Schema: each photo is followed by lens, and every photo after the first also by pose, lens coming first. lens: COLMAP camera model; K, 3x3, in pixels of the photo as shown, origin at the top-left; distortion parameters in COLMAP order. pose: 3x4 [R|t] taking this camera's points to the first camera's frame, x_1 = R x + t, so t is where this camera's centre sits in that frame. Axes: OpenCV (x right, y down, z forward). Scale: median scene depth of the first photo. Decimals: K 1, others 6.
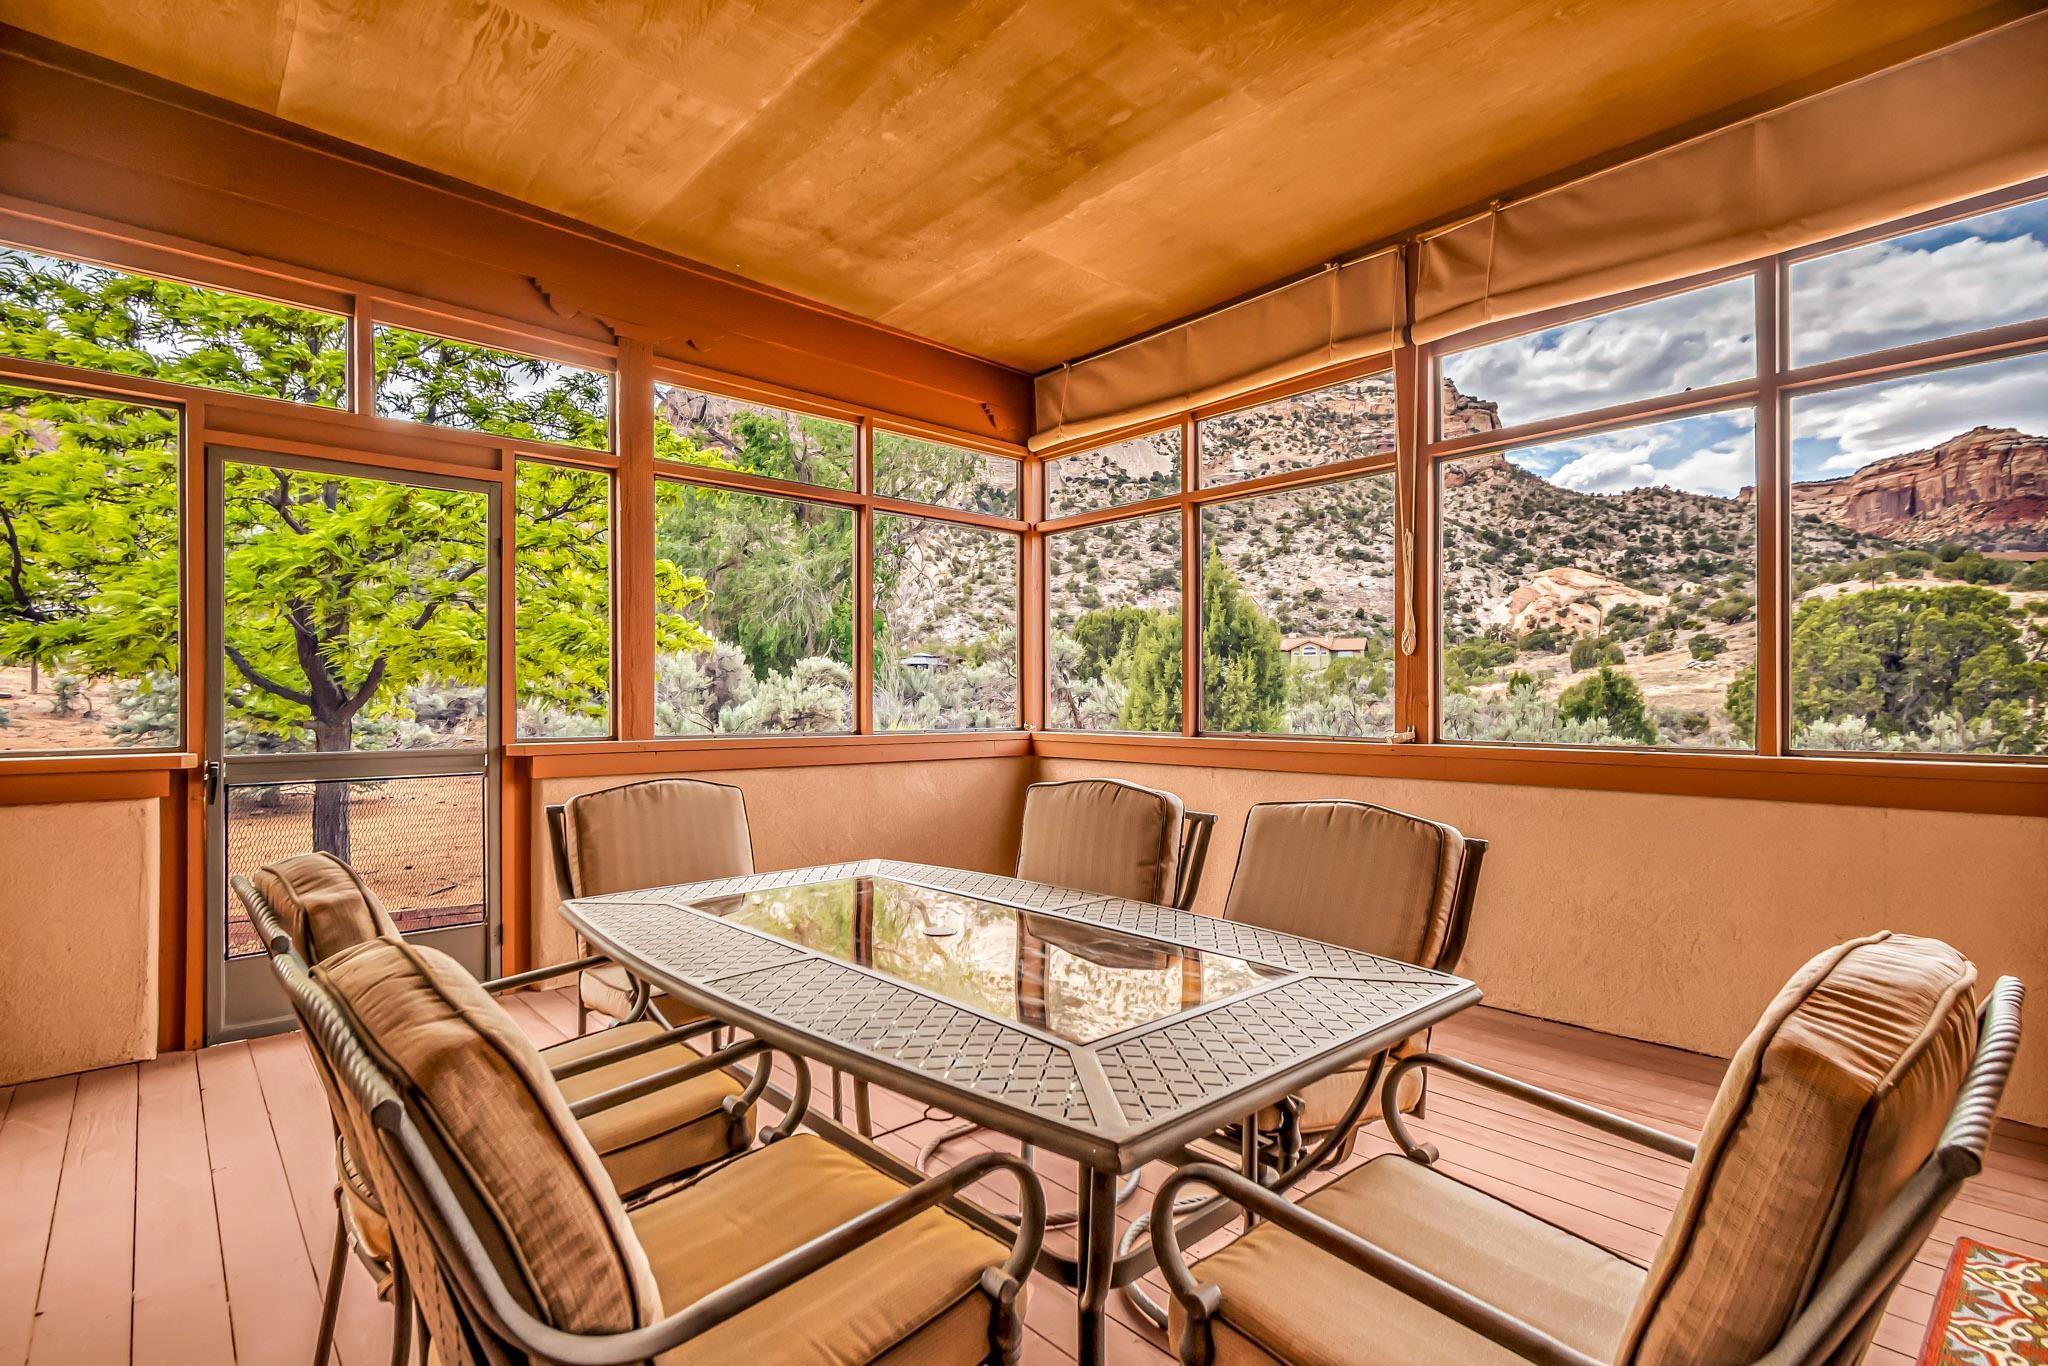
lens RADIAL K [[993.0, 0, 1019.9], [0, 993.0, 678.0], [0, 0, 1]] dist [0.005027, -0.001619]
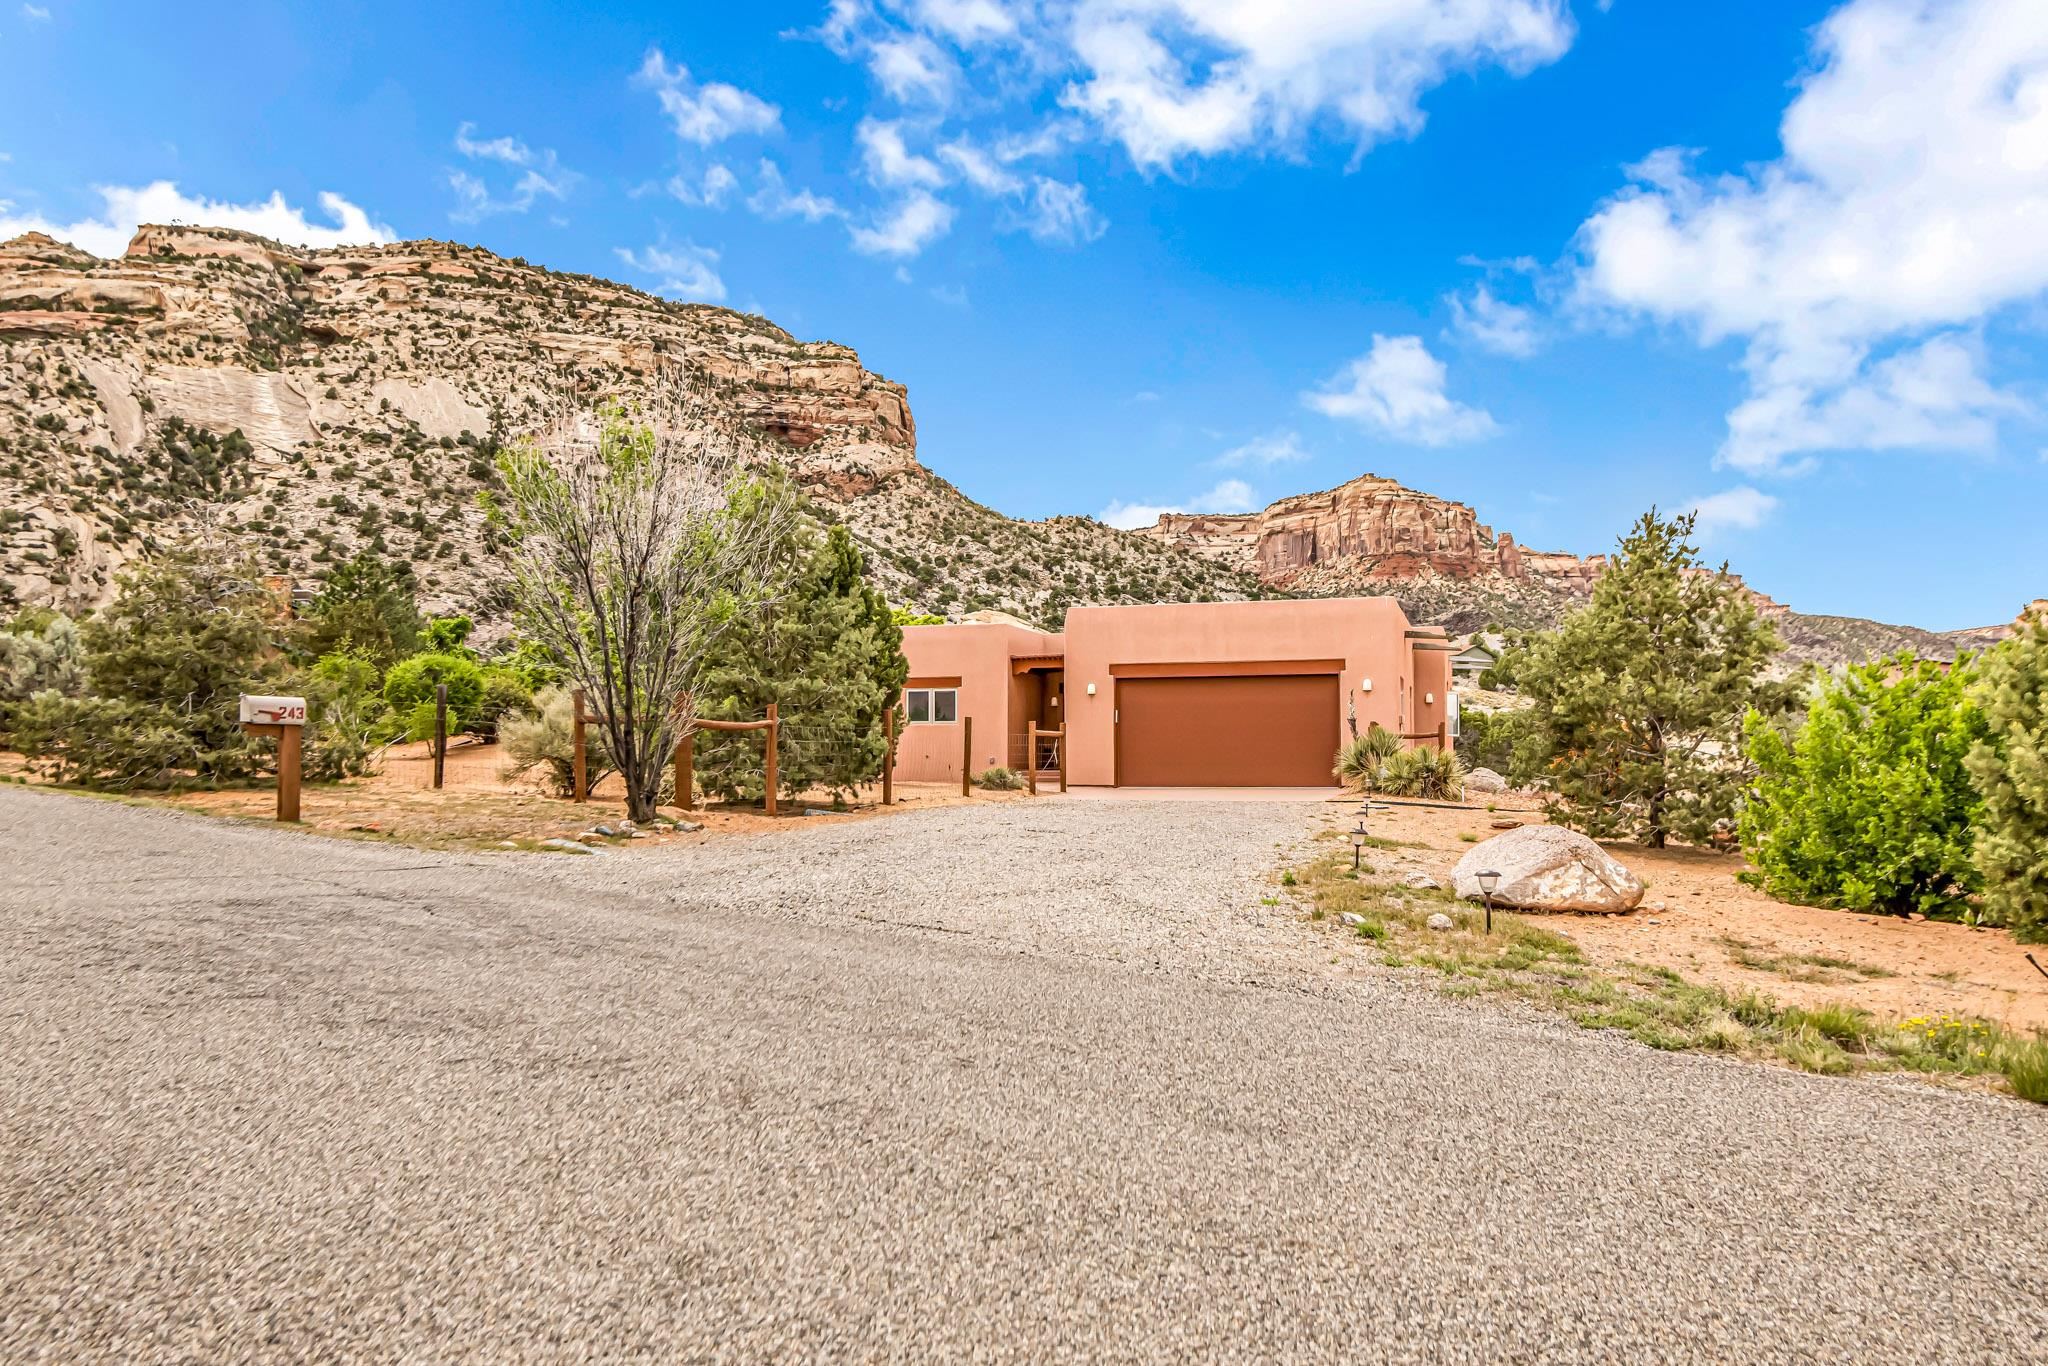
lens RADIAL K [[1578.8, 0, 1033.3], [0, 1578.8, 678.6], [0, 0, 1]] dist [0.014211, -0.003889]
pose [[0.853096, 0.029940, 0.520894, -0.094651], [-0.010576, 0.999139, -0.040108, 0.001524], [-0.521647, 0.028707, 0.852679, -0.129202]]
